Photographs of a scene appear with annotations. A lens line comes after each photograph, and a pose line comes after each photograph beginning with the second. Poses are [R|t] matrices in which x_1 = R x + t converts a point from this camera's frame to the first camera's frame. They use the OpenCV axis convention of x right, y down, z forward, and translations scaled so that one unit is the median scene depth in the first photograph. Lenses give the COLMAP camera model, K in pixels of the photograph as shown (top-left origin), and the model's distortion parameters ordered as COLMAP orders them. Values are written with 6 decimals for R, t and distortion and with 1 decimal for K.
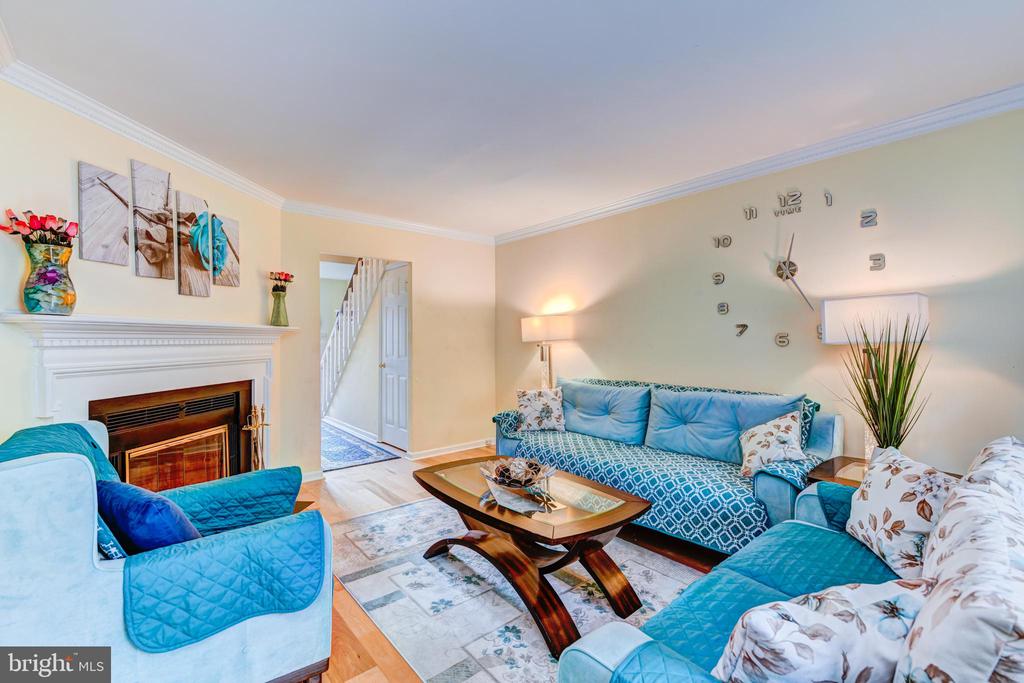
lens RADIAL K [[461.4, 0, 507.4], [0, 461.4, 338.9], [0, 0, 1]] dist [0.001914, 0.000005]
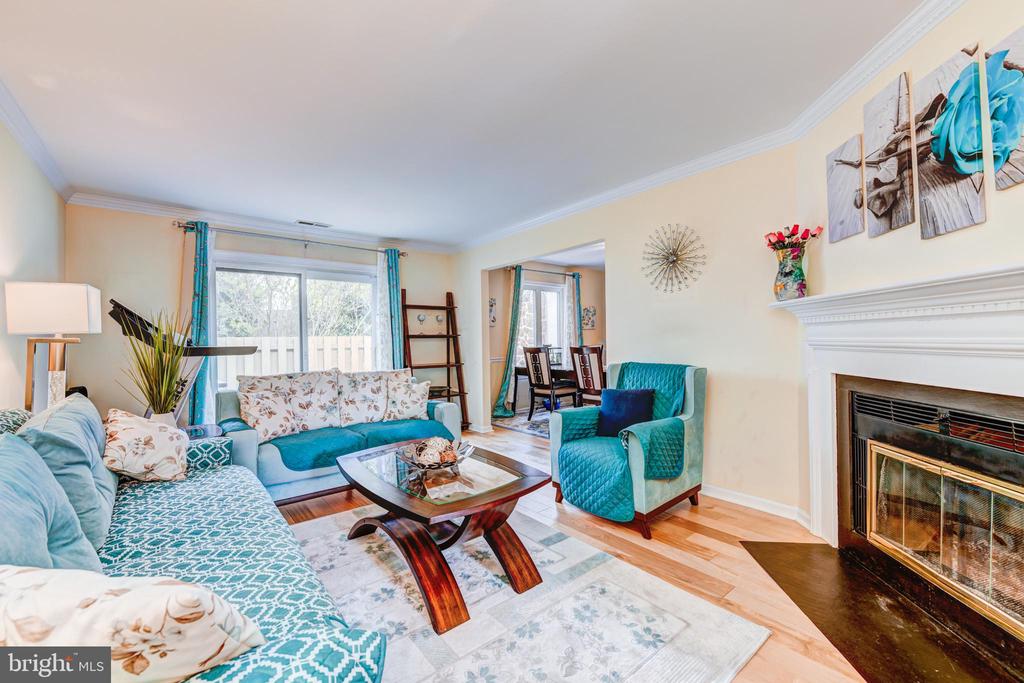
lens RADIAL K [[417.1, 0, 513.7], [0, 417.1, 345.8], [0, 0, 1]] dist [0.001718, 0.000057]
pose [[-0.999716, 0.021176, -0.010966, -0.123485], [0.021039, 0.999702, 0.012414, 0.035389], [0.011226, 0.012180, -0.999863, 1.636734]]
